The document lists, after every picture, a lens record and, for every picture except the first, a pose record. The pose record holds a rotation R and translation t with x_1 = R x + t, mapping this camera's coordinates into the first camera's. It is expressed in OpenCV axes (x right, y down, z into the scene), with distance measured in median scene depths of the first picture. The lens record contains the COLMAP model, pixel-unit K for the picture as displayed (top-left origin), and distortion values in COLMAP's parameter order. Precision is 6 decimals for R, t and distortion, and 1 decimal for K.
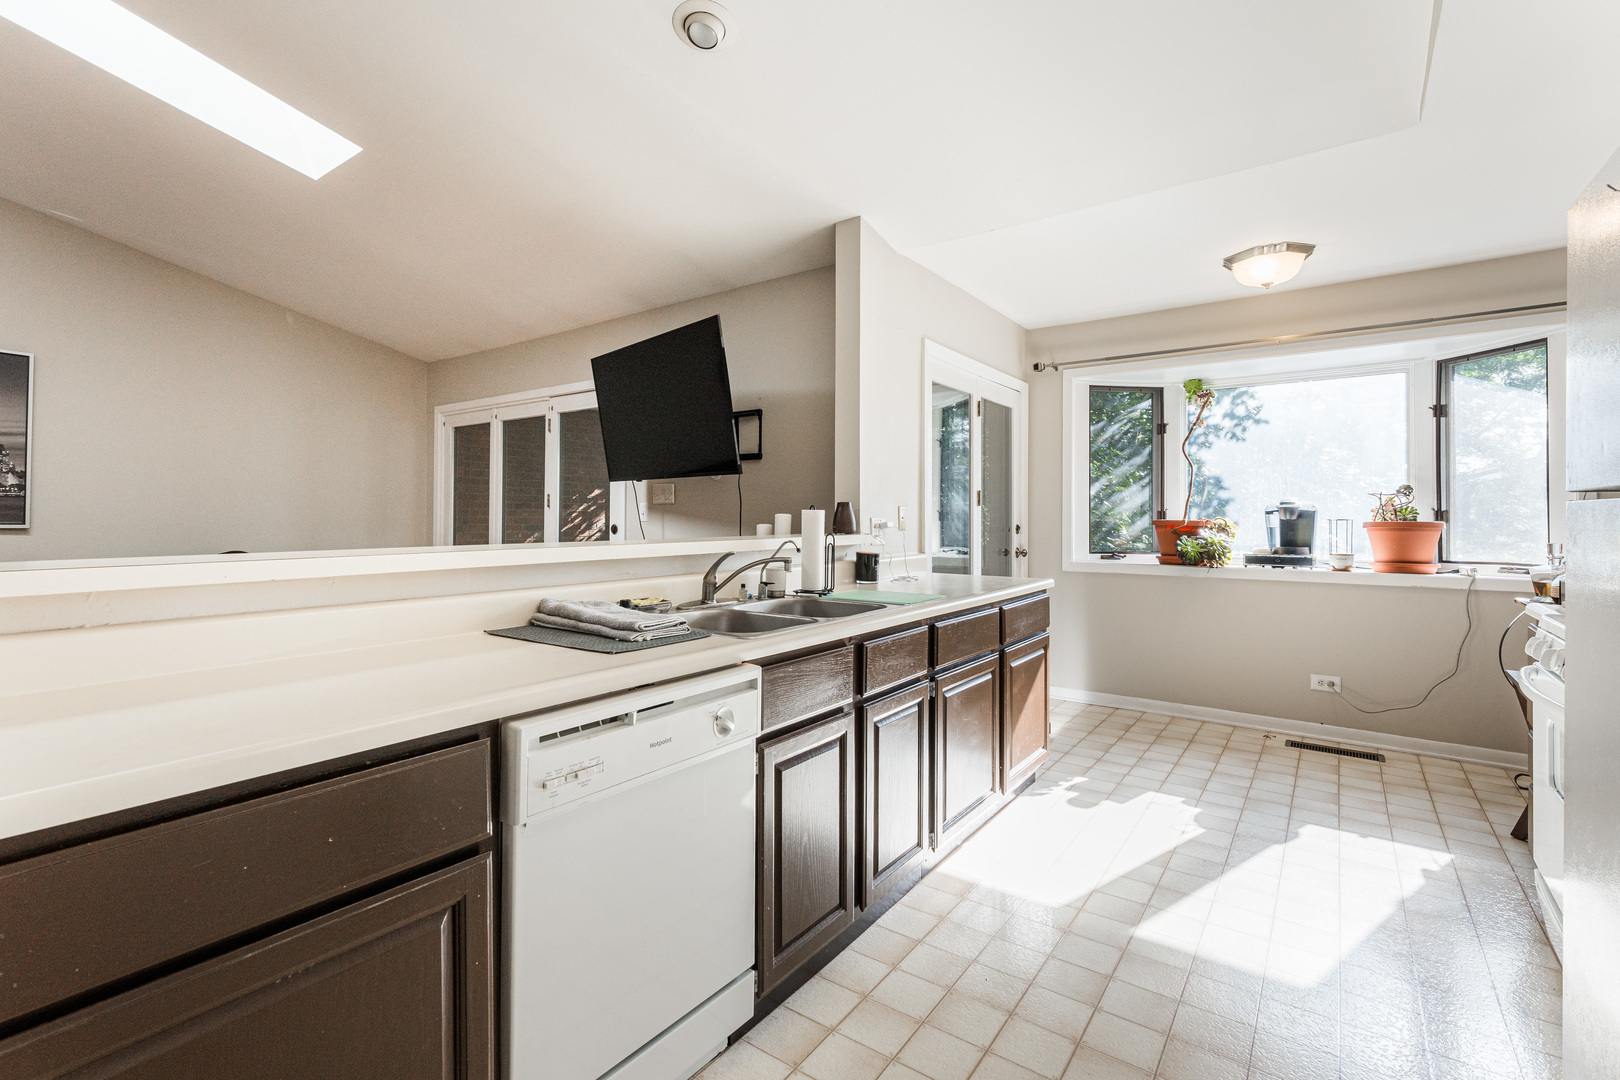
lens RADIAL K [[740.1, 0, 759.2], [0, 740.1, 514.9], [0, 0, 1]] dist [0.001522, 0.000221]
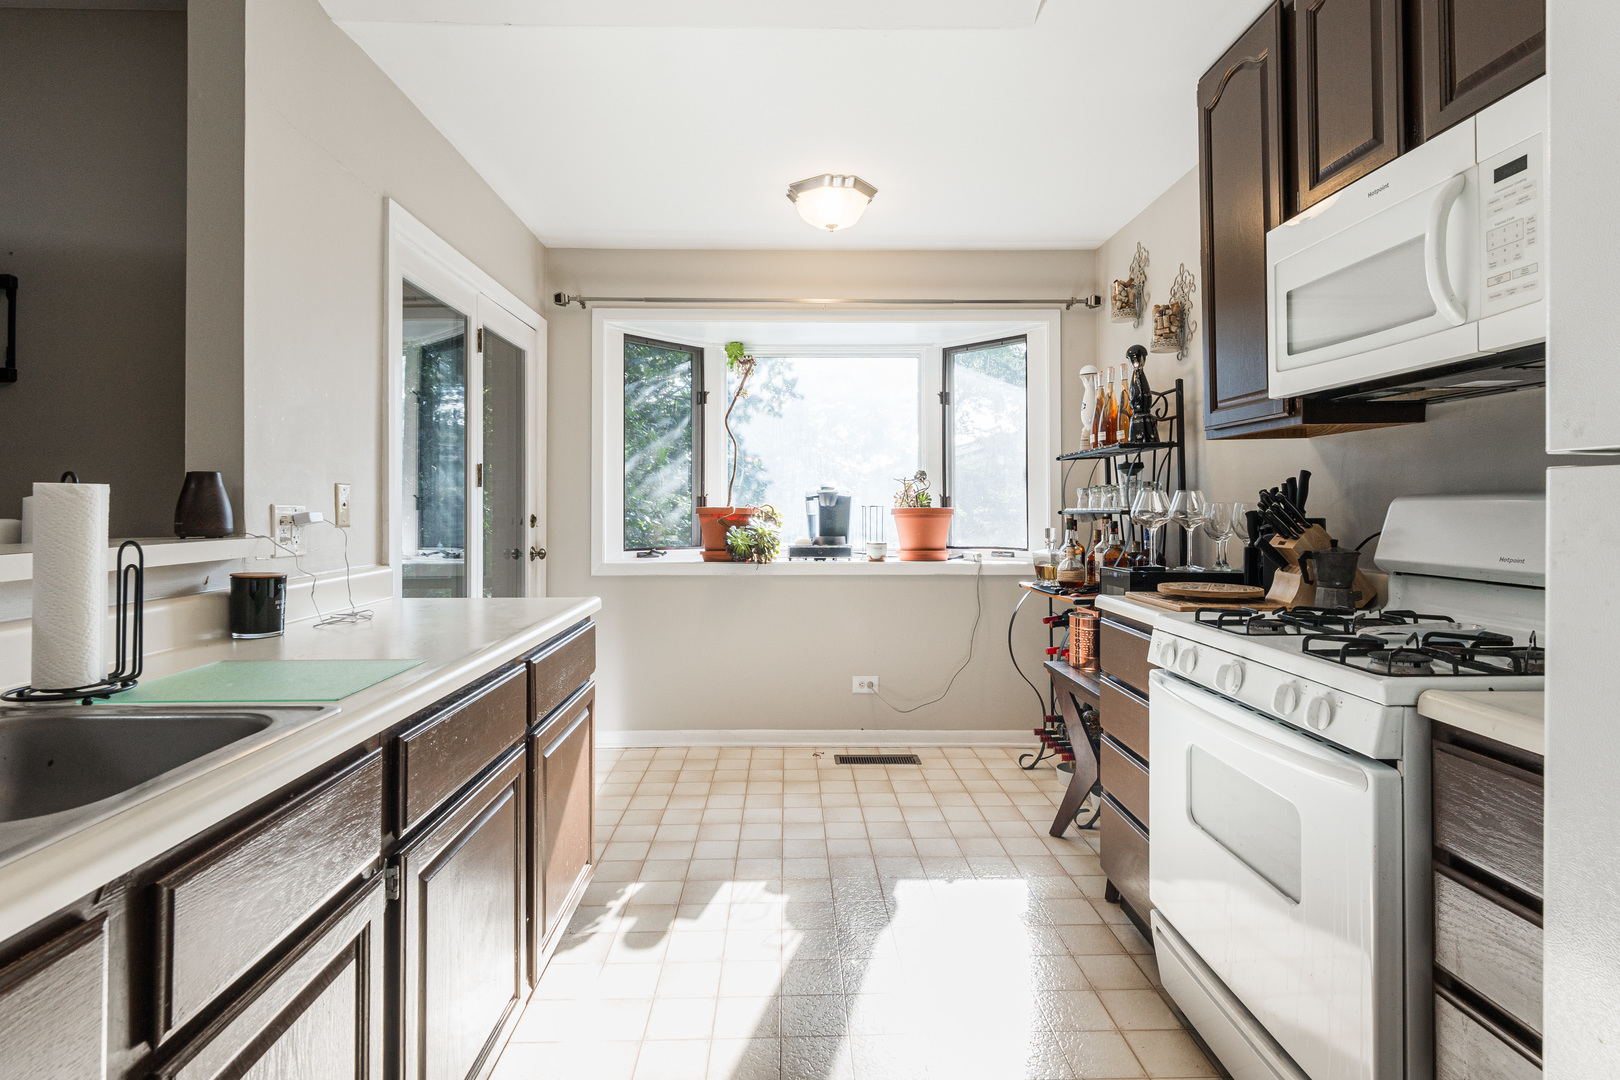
lens RADIAL K [[811.6, 0, 783.5], [0, 811.6, 499.0], [0, 0, 1]] dist [0.000020, -0.000235]
pose [[0.789688, 0.002511, 0.613503, 0.065402], [0.000872, 0.999986, -0.005215, 0.002666], [-0.613508, 0.004653, 0.789675, 0.256931]]
